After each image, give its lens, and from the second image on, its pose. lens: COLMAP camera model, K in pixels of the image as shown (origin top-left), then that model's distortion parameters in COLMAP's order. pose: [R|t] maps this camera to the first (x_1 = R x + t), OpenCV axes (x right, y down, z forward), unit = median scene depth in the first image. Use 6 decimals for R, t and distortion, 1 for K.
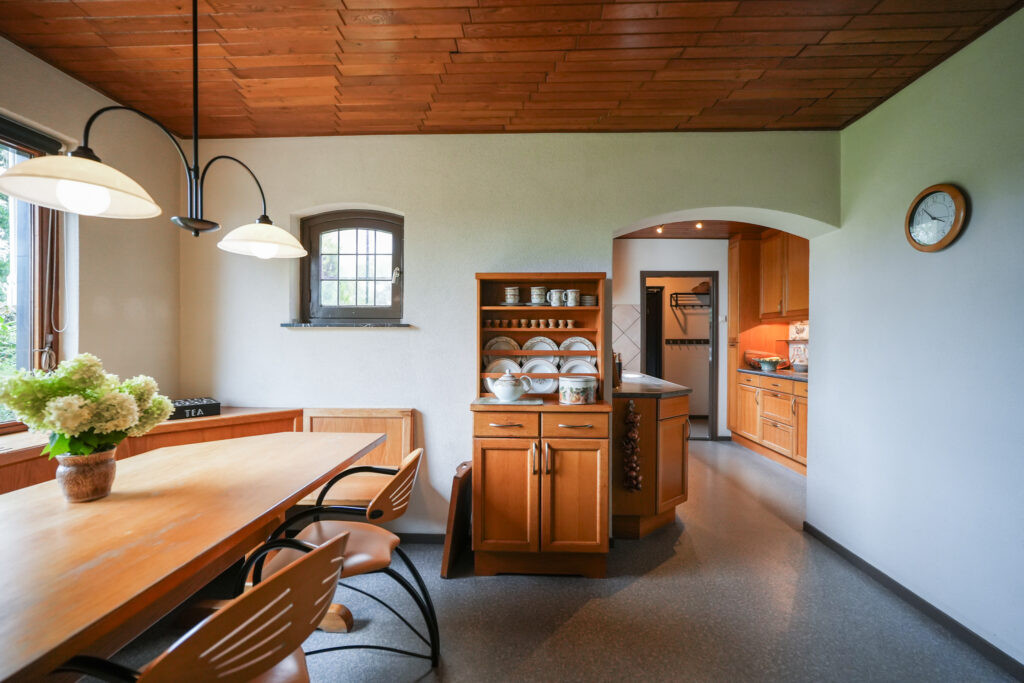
lens RADIAL K [[451.7, 0, 510.1], [0, 451.7, 340.6], [0, 0, 1]] dist [-0.010504, 0.001814]
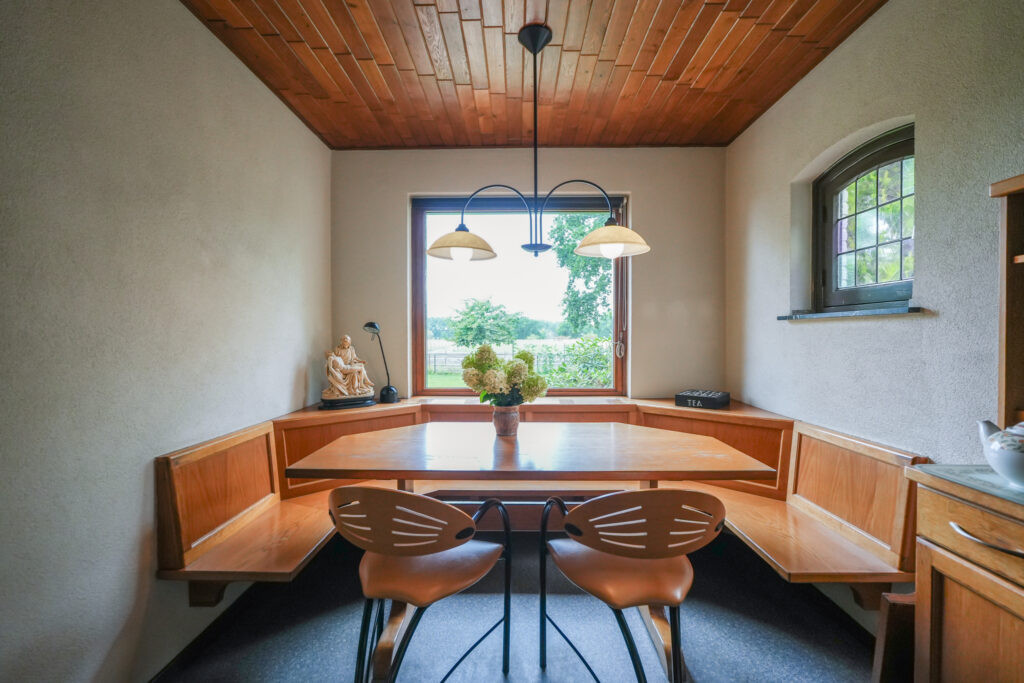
lens RADIAL K [[451.7, 0, 508.1], [0, 451.7, 340.5], [0, 0, 1]] dist [-0.010504, 0.001814]
pose [[0.017974, 0.008248, -0.999804, 0.334884], [0.000896, 0.999965, 0.008265, 0.000289], [0.999838, -0.001045, 0.017966, 0.479632]]
